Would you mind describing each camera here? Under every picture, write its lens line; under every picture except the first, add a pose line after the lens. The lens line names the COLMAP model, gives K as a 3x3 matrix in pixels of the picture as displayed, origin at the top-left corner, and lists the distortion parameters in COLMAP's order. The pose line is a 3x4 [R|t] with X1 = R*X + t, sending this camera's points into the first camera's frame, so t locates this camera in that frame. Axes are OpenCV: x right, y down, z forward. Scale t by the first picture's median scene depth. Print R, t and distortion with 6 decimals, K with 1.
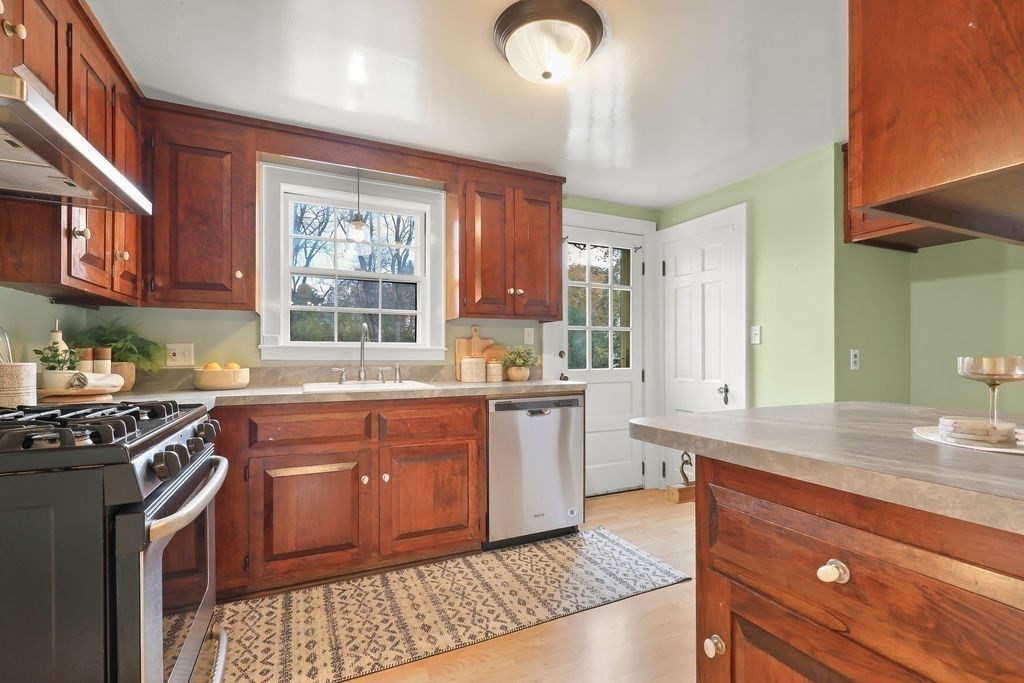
lens RADIAL K [[463.6, 0, 515.2], [0, 463.6, 355.5], [0, 0, 1]] dist [-0.001387, 0.000159]
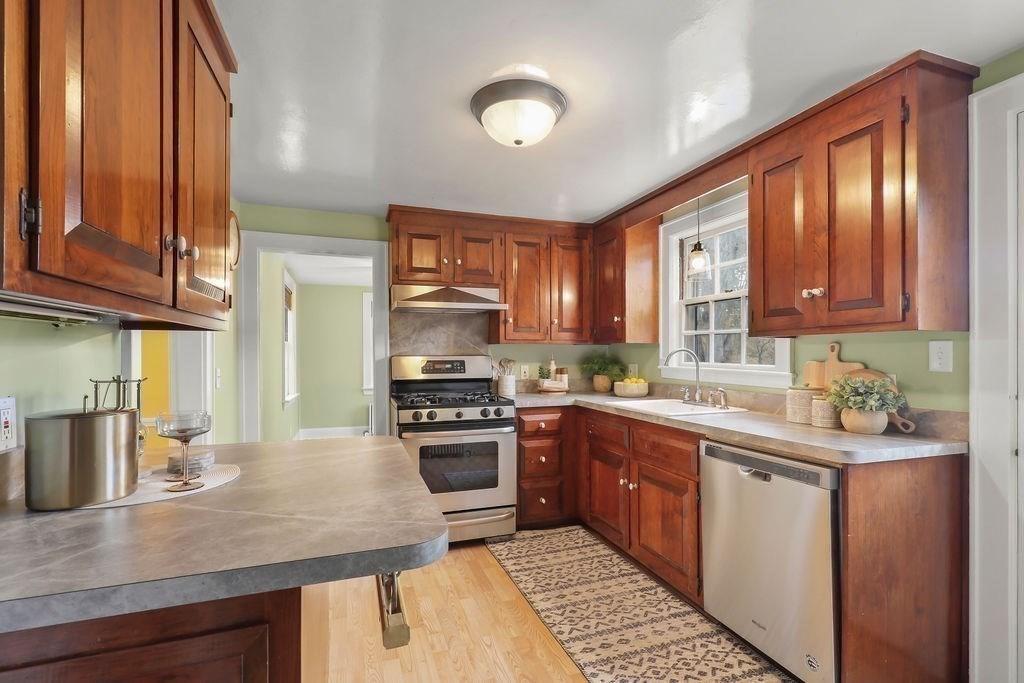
lens RADIAL K [[463.6, 0, 515.2], [0, 463.6, 355.5], [0, 0, 1]] dist [-0.001387, 0.000159]
pose [[-0.097131, 0.005364, -0.995257, 0.932433], [-0.002236, 0.999982, 0.005607, -0.069338], [0.995269, 0.002770, -0.097118, 0.858155]]
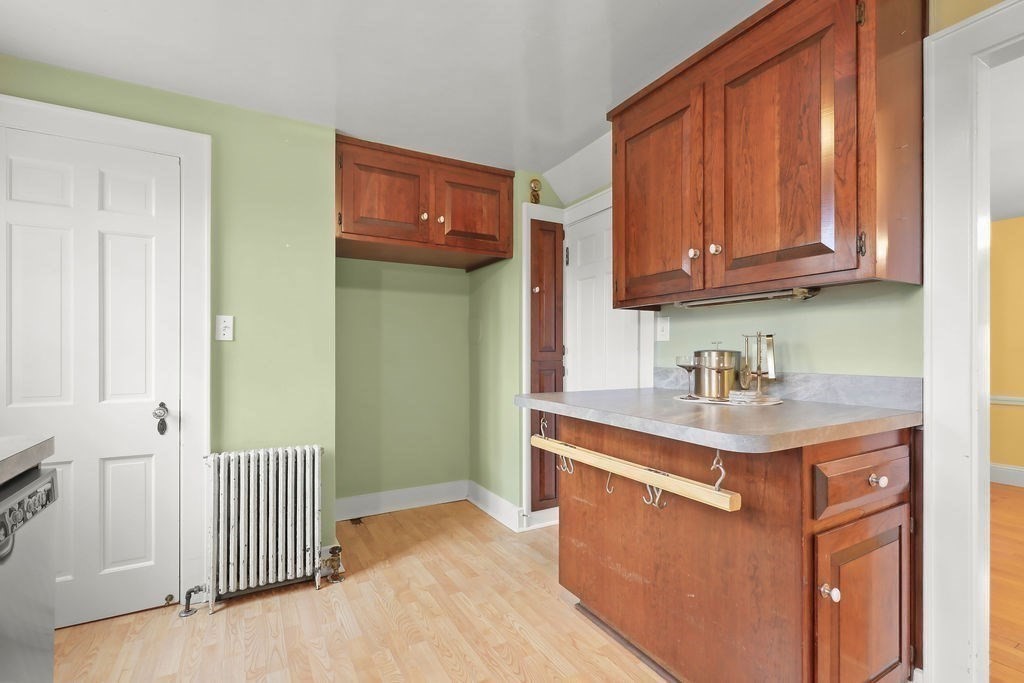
lens RADIAL K [[463.6, 0, 515.2], [0, 463.6, 355.5], [0, 0, 1]] dist [-0.001387, 0.000159]
pose [[-0.082933, -0.006180, 0.996536, -0.319706], [0.001999, 0.999978, 0.006368, -0.008218], [-0.996553, 0.002520, -0.082919, 0.834553]]
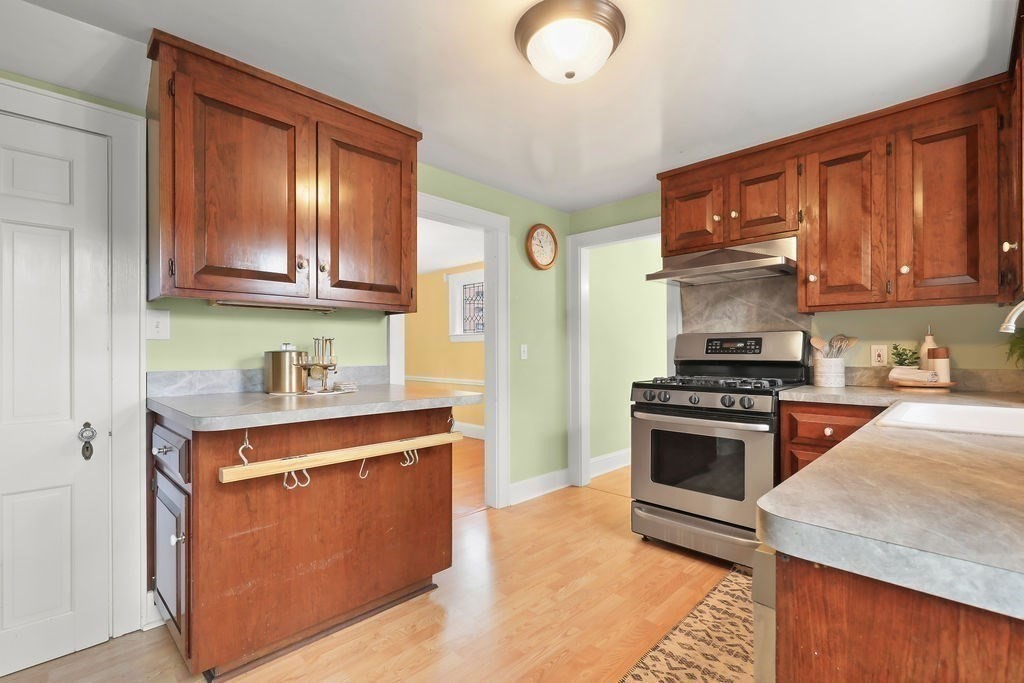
lens RADIAL K [[463.6, 0, 515.2], [0, 463.6, 355.5], [0, 0, 1]] dist [-0.001387, 0.000159]
pose [[-0.934556, 0.007619, -0.355735, 0.414989], [0.002328, 0.999880, 0.015301, -0.015349], [0.355809, 0.013472, -0.934462, 1.468414]]
